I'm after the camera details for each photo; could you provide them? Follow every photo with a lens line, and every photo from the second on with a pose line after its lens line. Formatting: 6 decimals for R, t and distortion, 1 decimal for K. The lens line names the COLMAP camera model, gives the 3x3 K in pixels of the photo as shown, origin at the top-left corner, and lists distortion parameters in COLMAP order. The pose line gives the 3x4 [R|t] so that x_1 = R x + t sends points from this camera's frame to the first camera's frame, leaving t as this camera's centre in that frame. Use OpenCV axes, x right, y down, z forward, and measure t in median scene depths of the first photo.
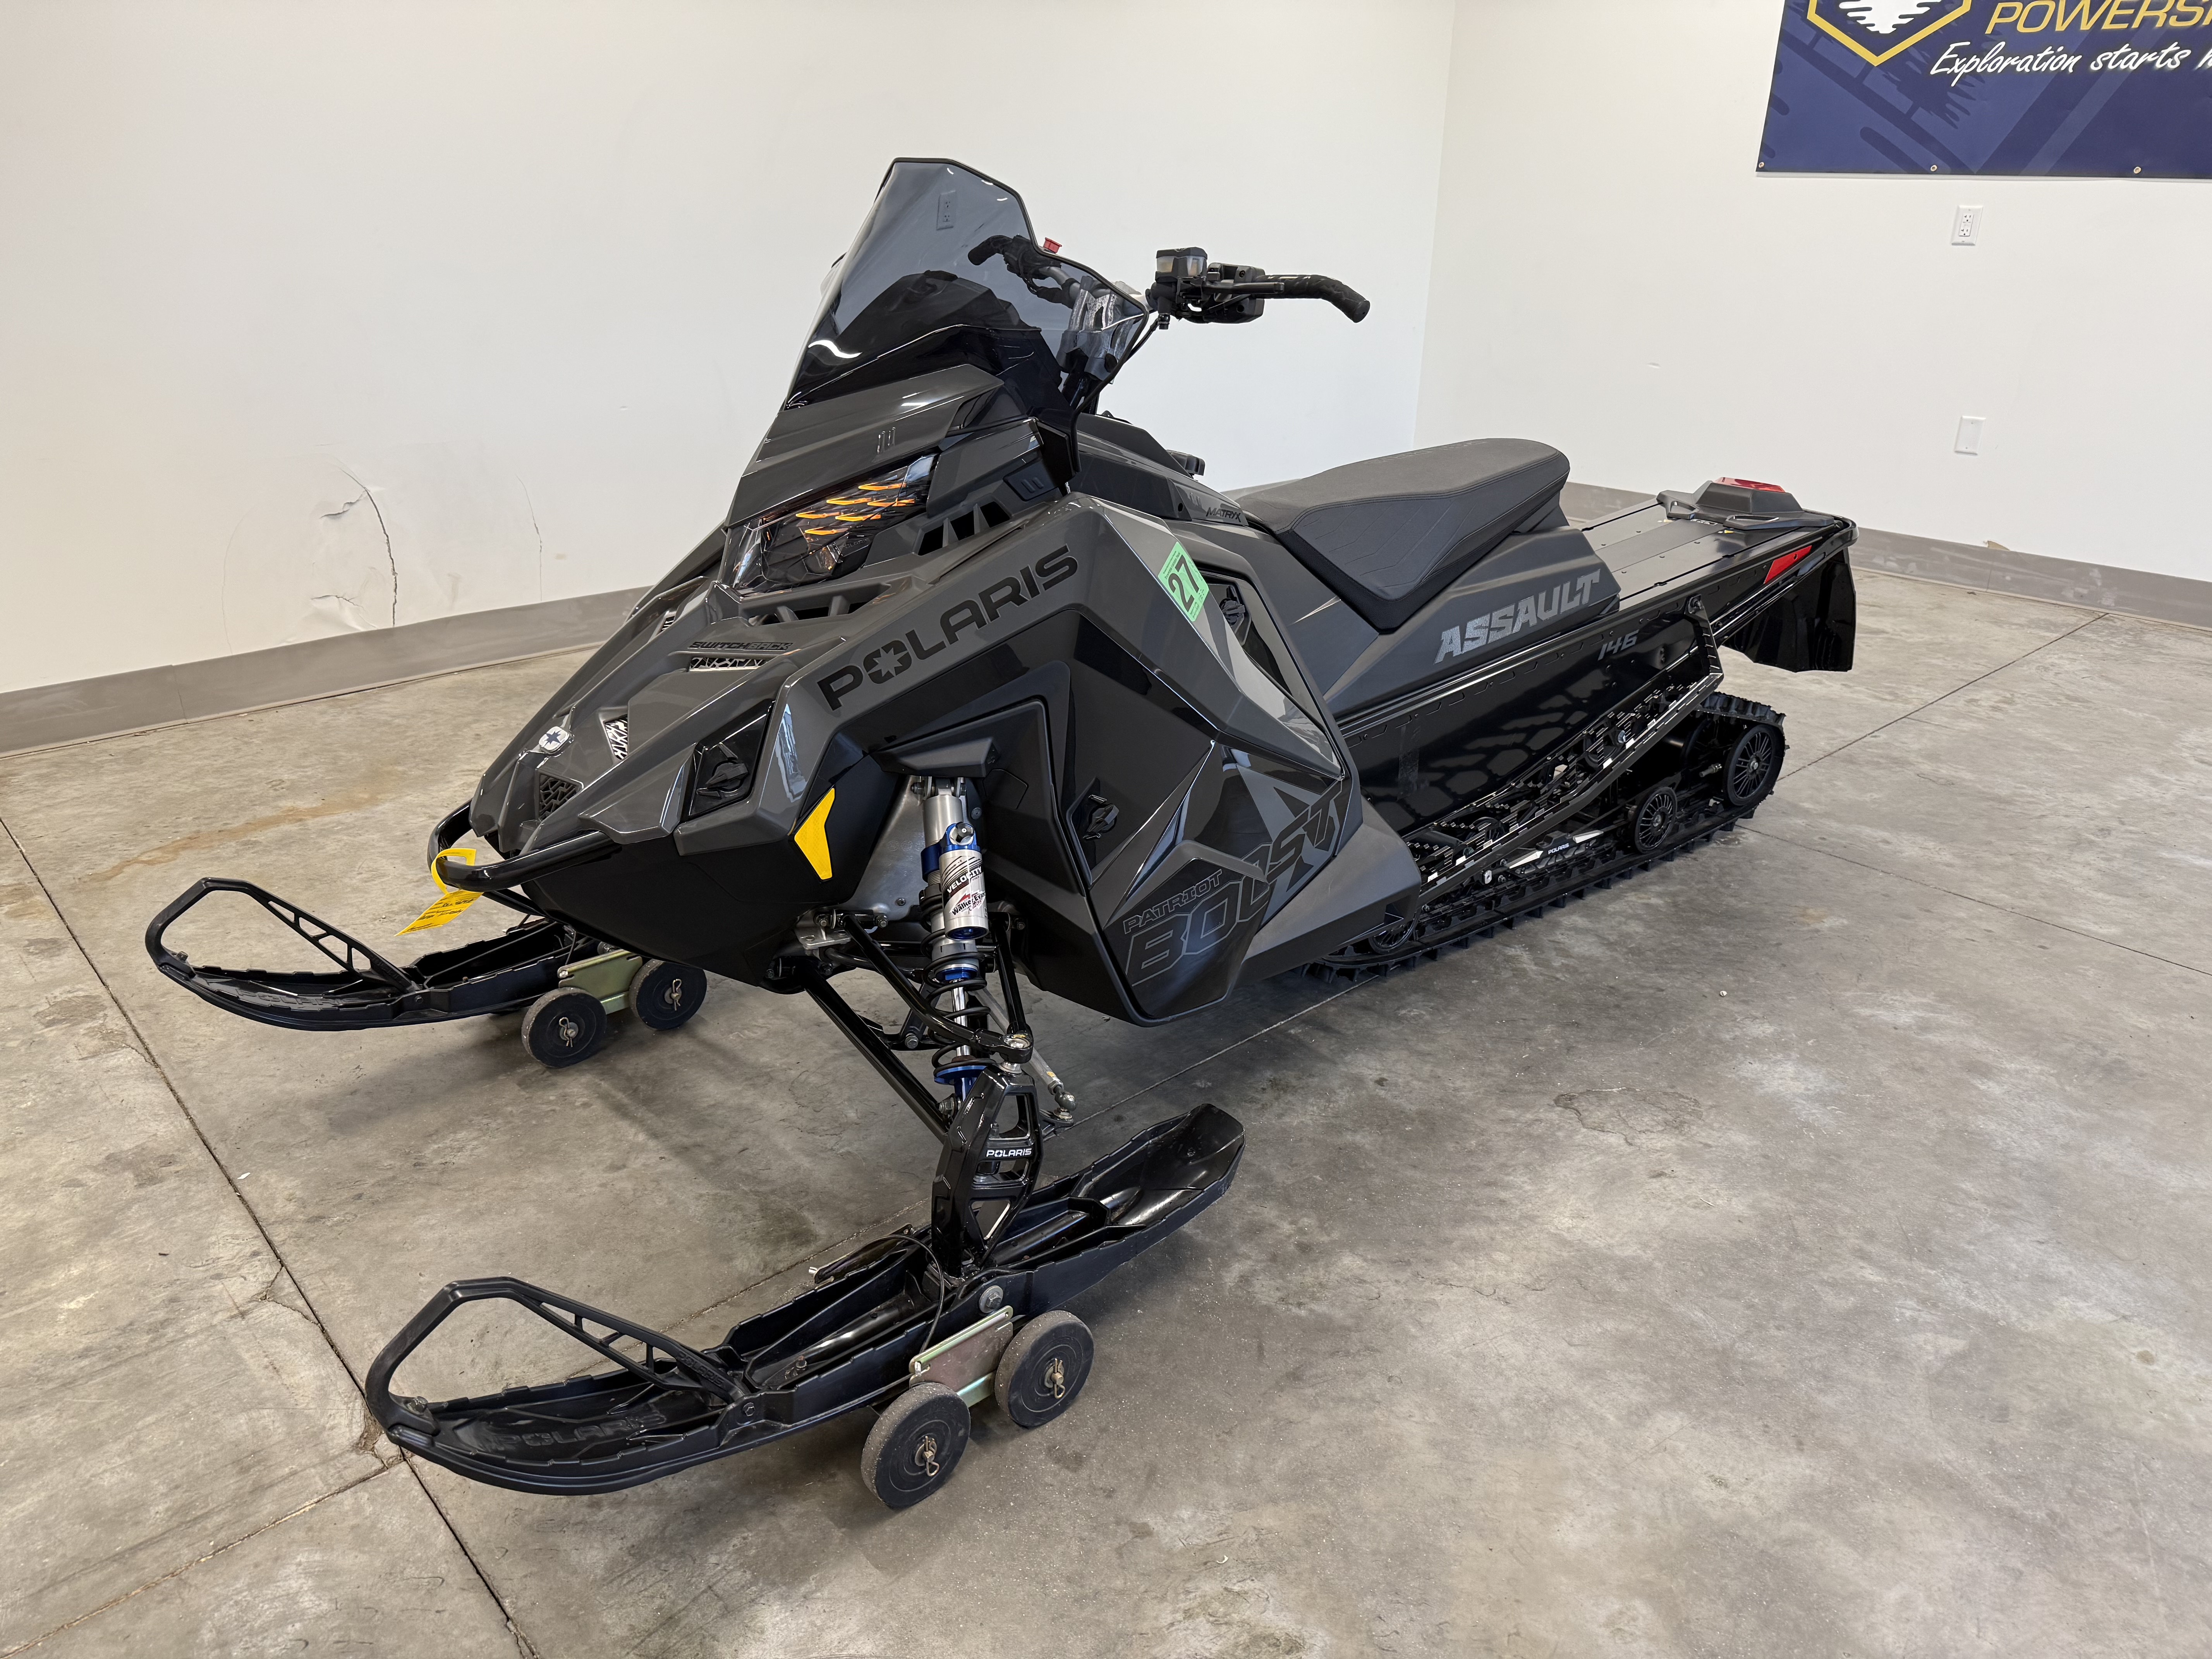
lens RADIAL K [[1605.8, 0, 1091.0], [0, 1605.8, 817.9], [0, 0, 1]] dist [0.001785, -0.001790]
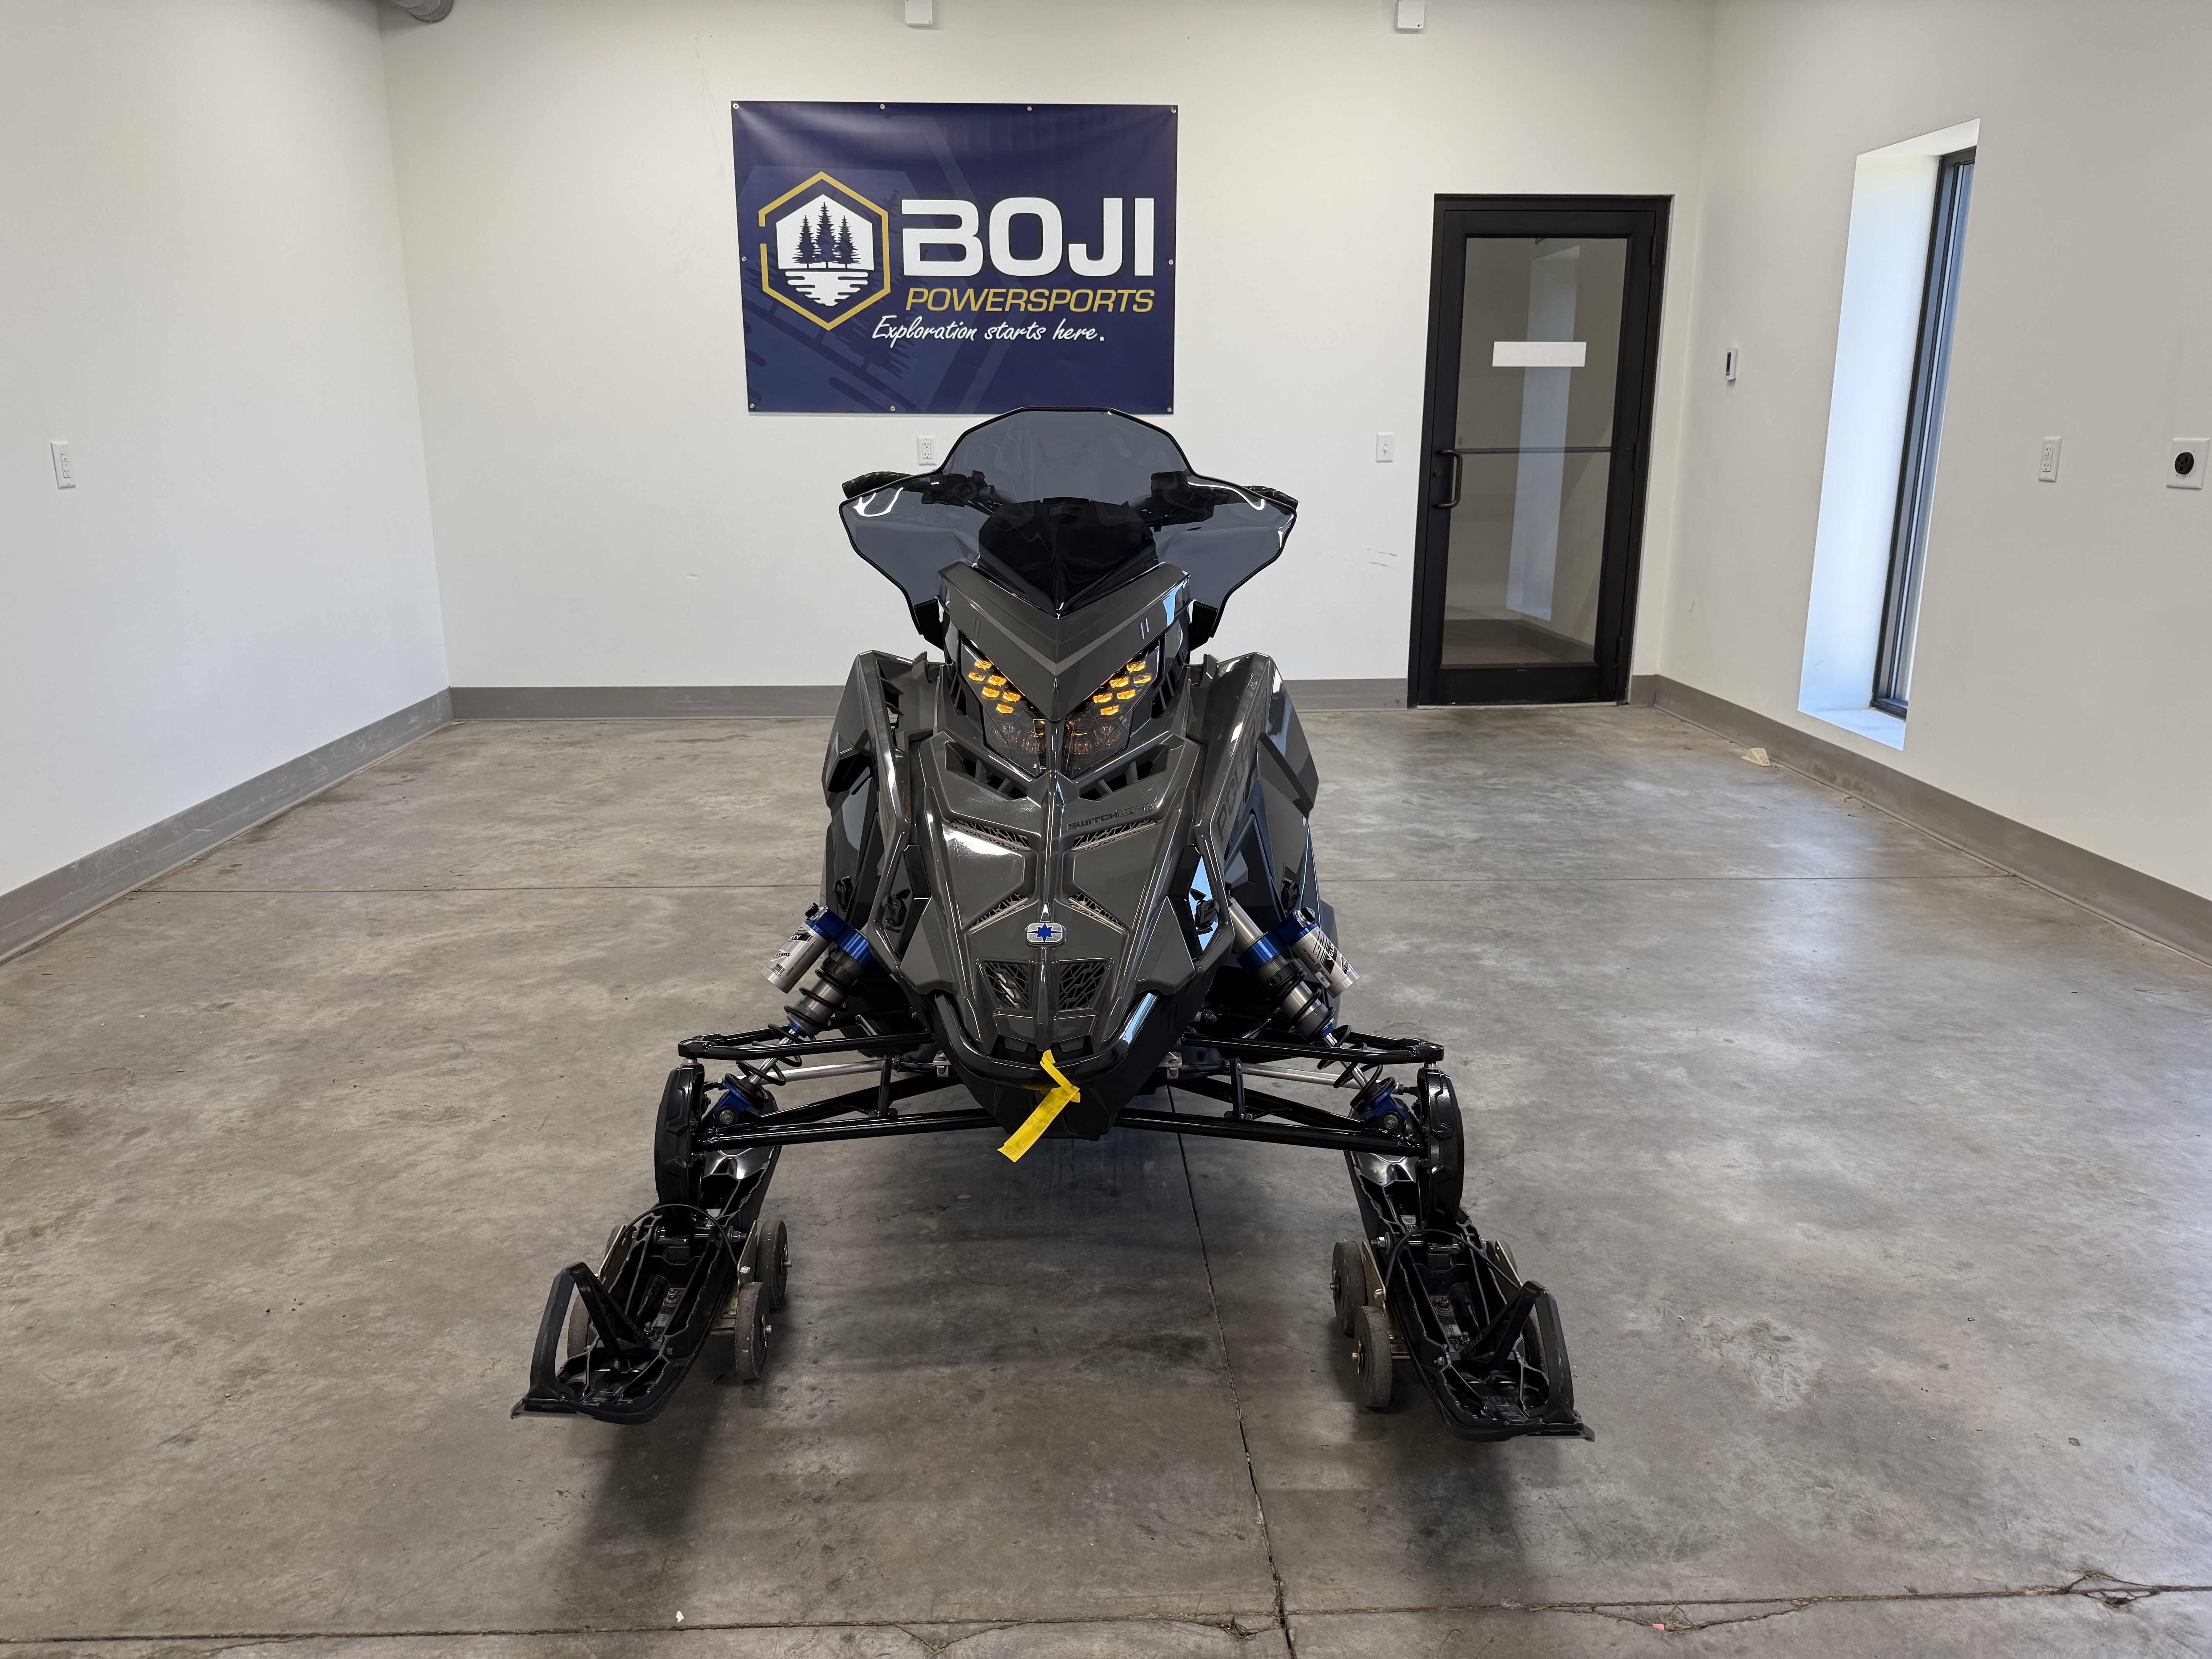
lens RADIAL K [[1565.8, 0, 1106.0], [0, 1565.8, 829.5], [0, 0, 1]] dist [0.045059, -0.050846]
pose [[0.638558, -0.207384, 0.741105, -0.832985], [0.298328, 0.954411, 0.010025, -0.088798], [-0.709397, 0.214691, 0.671315, 0.216798]]
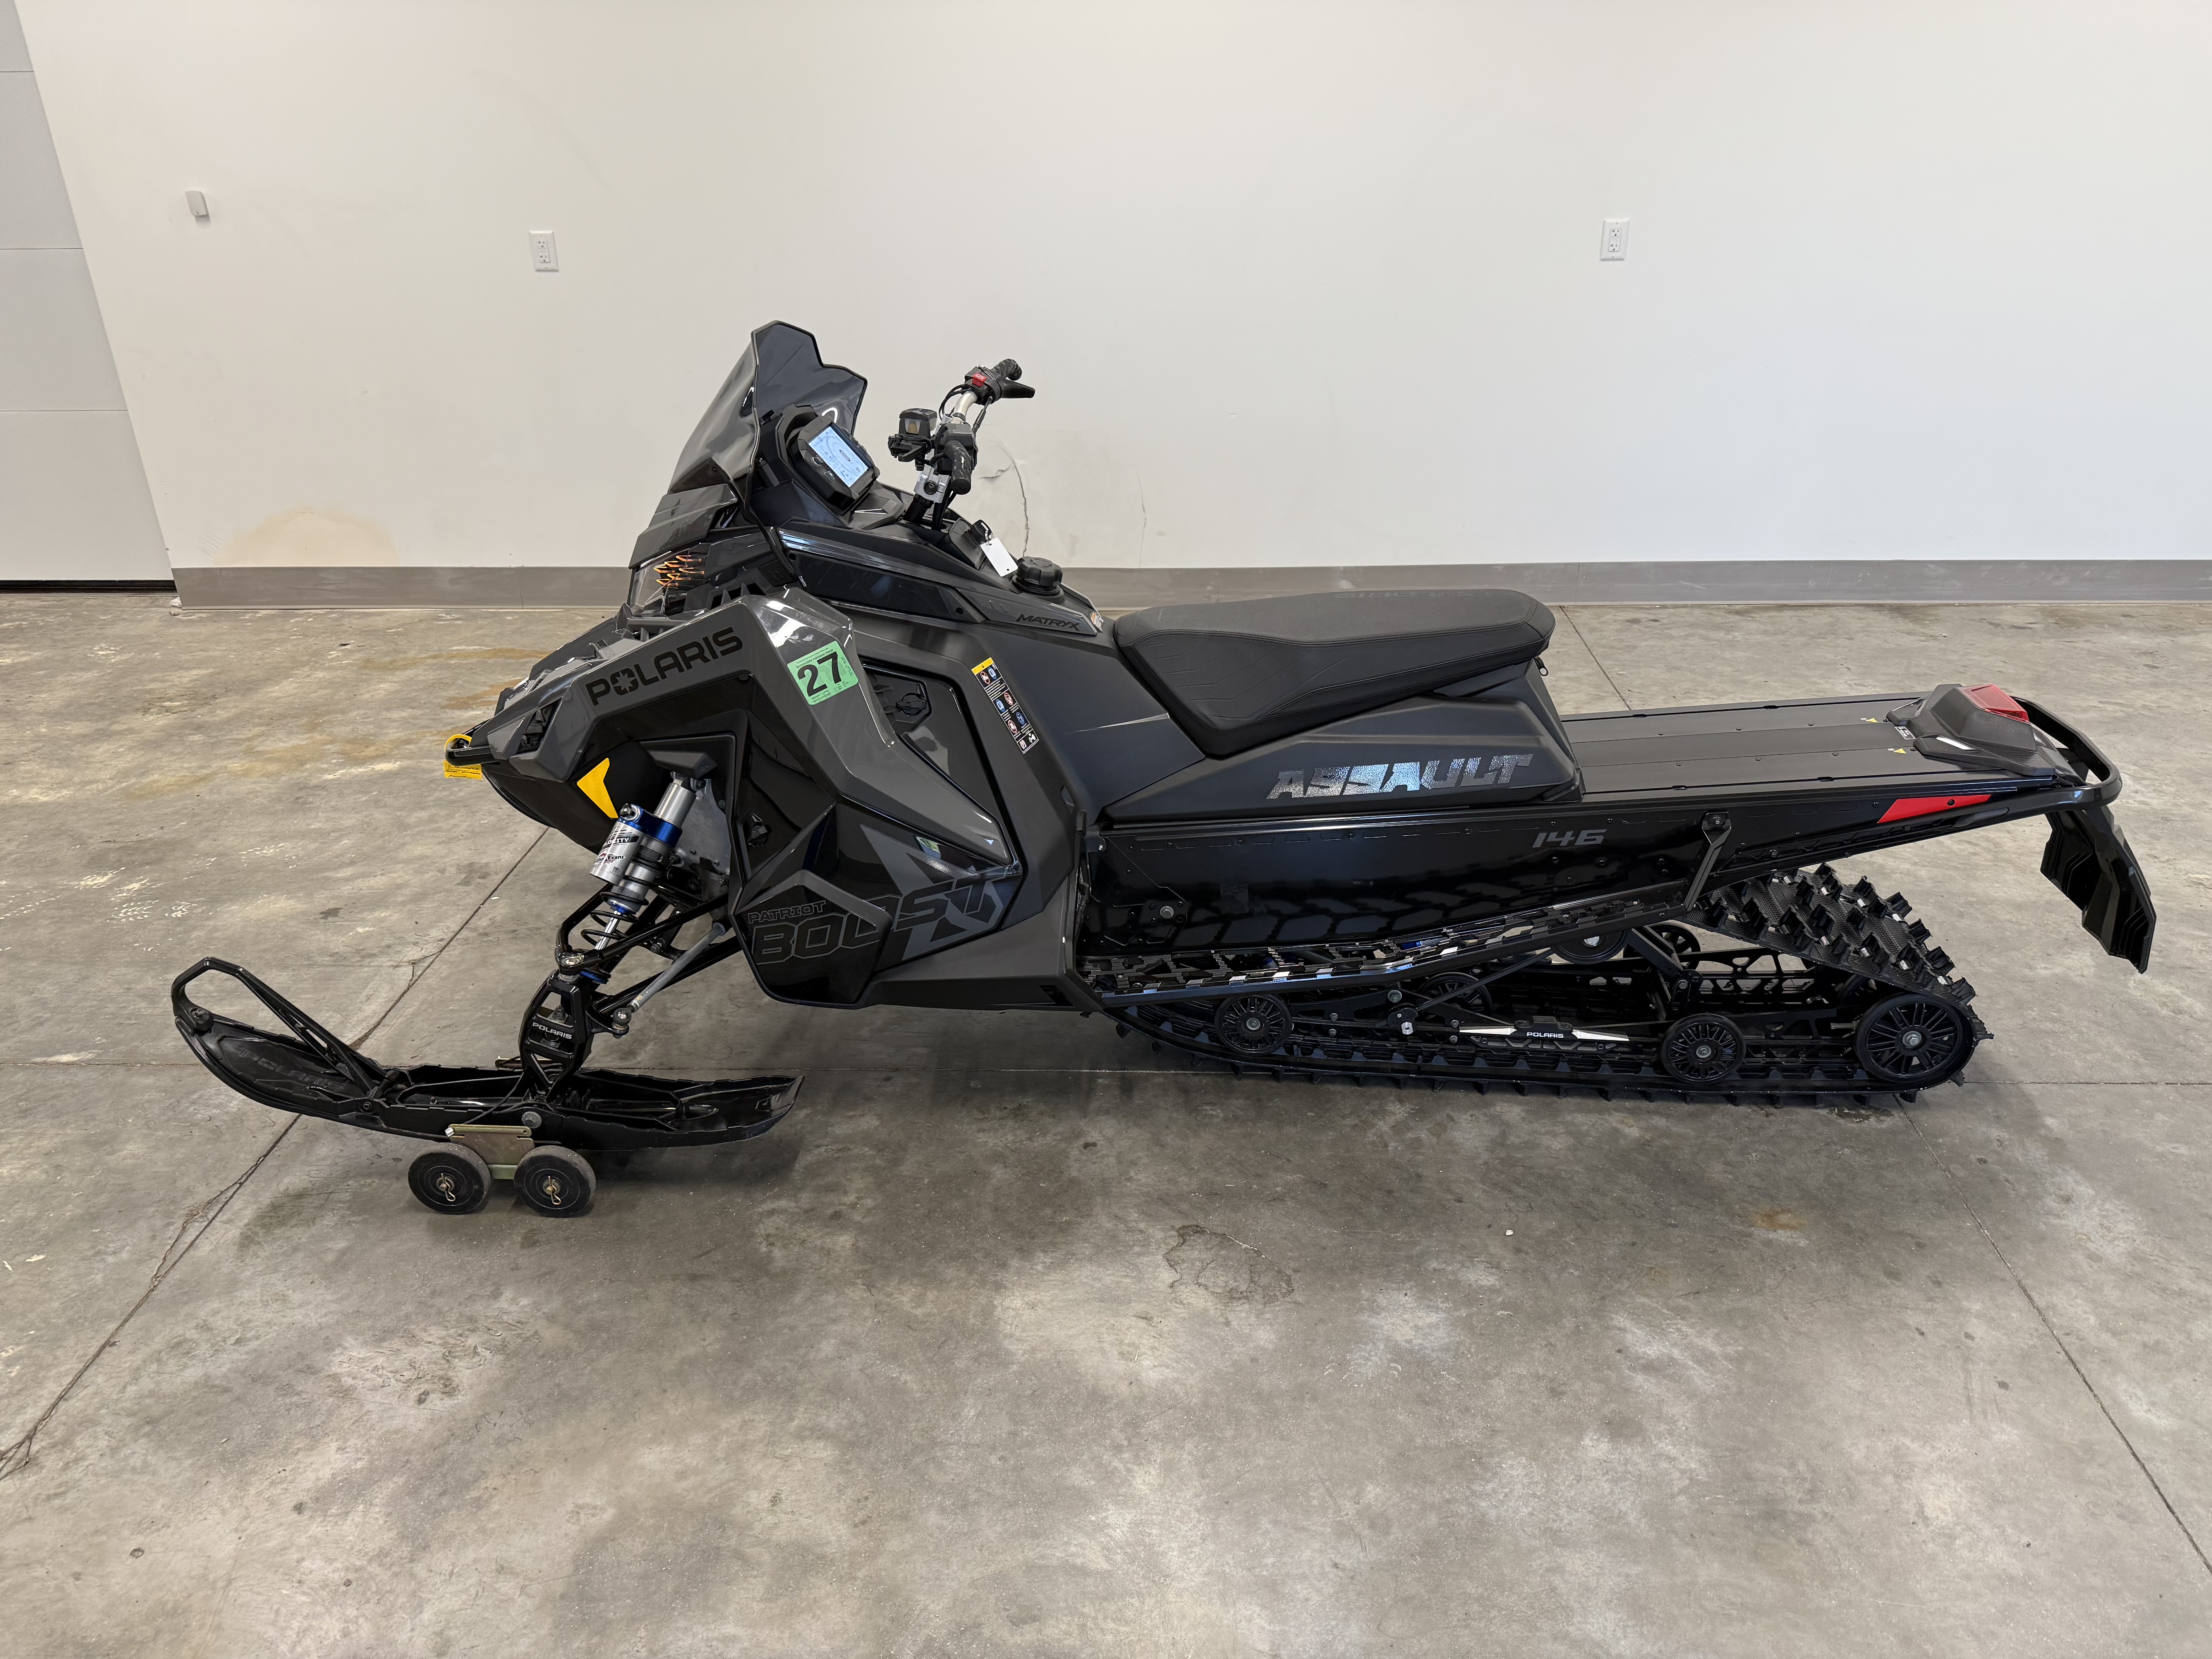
lens RADIAL K [[1567.7, 0, 1098.4], [0, 1567.7, 836.6], [0, 0, 1]] dist [0.034542, -0.038929]
pose [[0.706826, 0.285882, -0.647046, 0.865320], [-0.242323, 0.957209, 0.158209, -0.223987], [0.664587, 0.044968, 0.745856, 0.189371]]
